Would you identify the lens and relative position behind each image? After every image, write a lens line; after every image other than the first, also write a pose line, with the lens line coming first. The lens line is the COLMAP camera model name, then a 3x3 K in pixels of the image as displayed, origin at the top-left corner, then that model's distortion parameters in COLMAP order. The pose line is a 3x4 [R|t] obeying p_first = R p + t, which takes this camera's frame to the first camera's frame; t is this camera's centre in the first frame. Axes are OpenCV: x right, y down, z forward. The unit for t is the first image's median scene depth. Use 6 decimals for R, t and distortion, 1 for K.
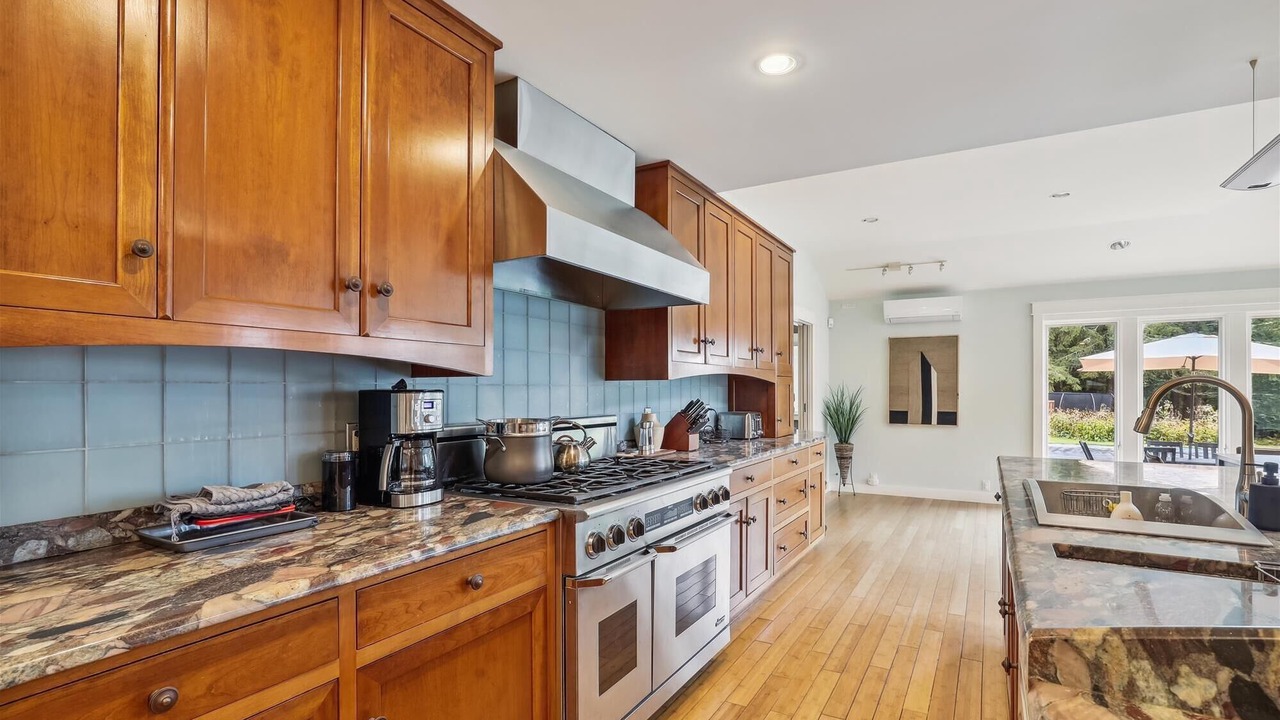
lens RADIAL K [[600.4, 0, 649.3], [0, 600.4, 385.9], [0, 0, 1]] dist [-0.013543, 0.002764]
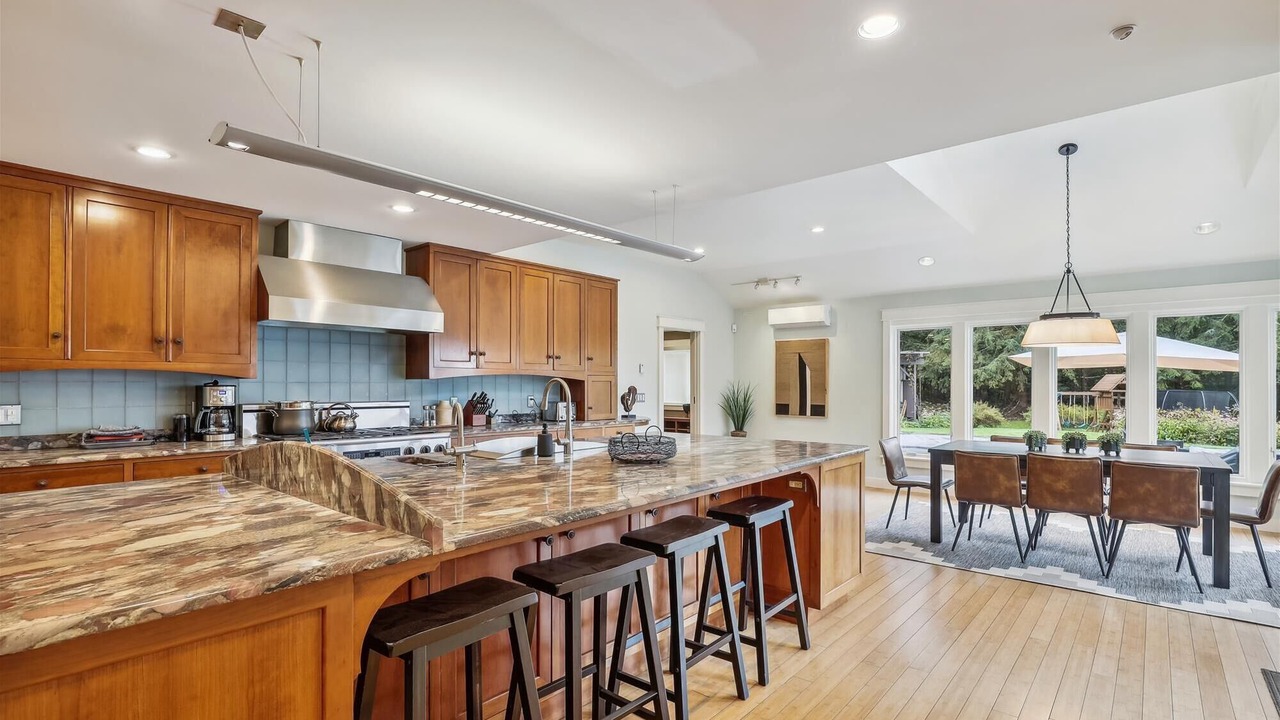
lens RADIAL K [[600.4, 0, 647.9], [0, 600.4, 379.8], [0, 0, 1]] dist [-0.013543, 0.002764]
pose [[0.982774, -0.000208, -0.184813, 1.415476], [-0.000387, 0.999995, -0.003184, -0.006111], [0.184812, 0.003201, 0.982769, -0.729971]]
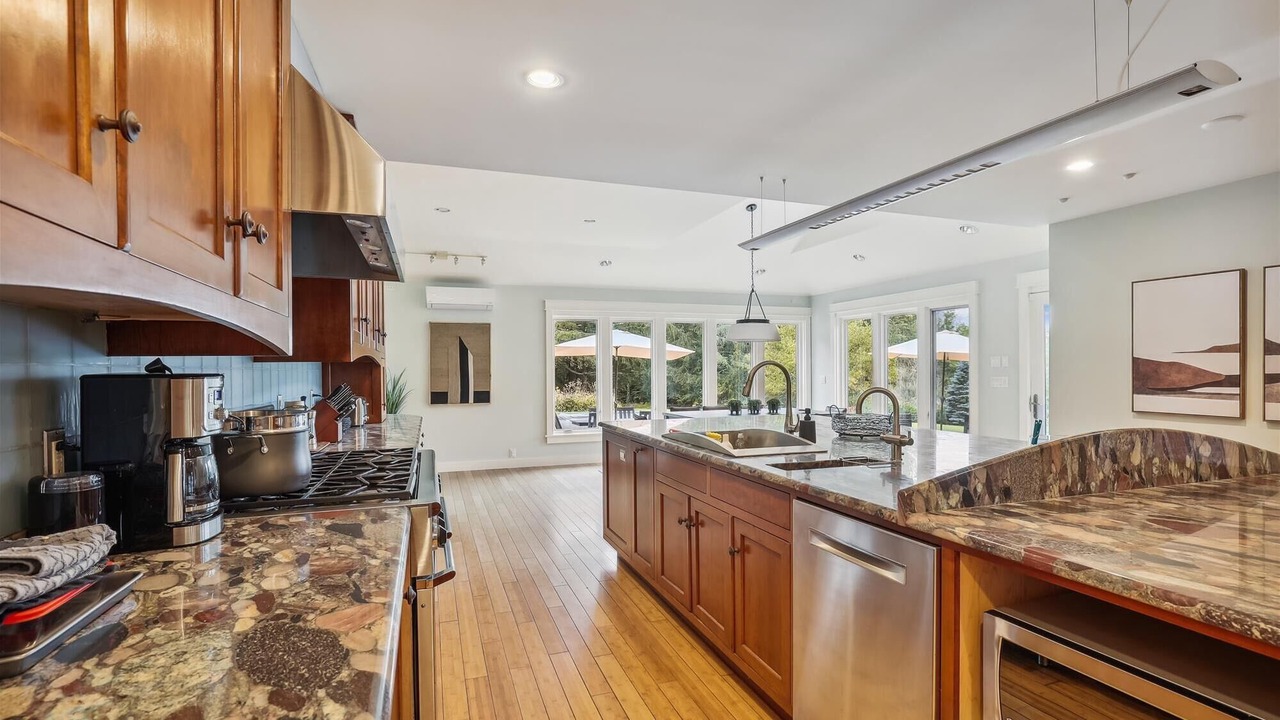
lens RADIAL K [[600.4, 0, 641.6], [0, 600.4, 370.0], [0, 0, 1]] dist [-0.013543, 0.002764]
pose [[0.654511, -0.006657, 0.756023, -0.563032], [0.005110, 0.999977, 0.004381, 0.001116], [-0.756035, 0.000996, 0.654530, 0.144983]]
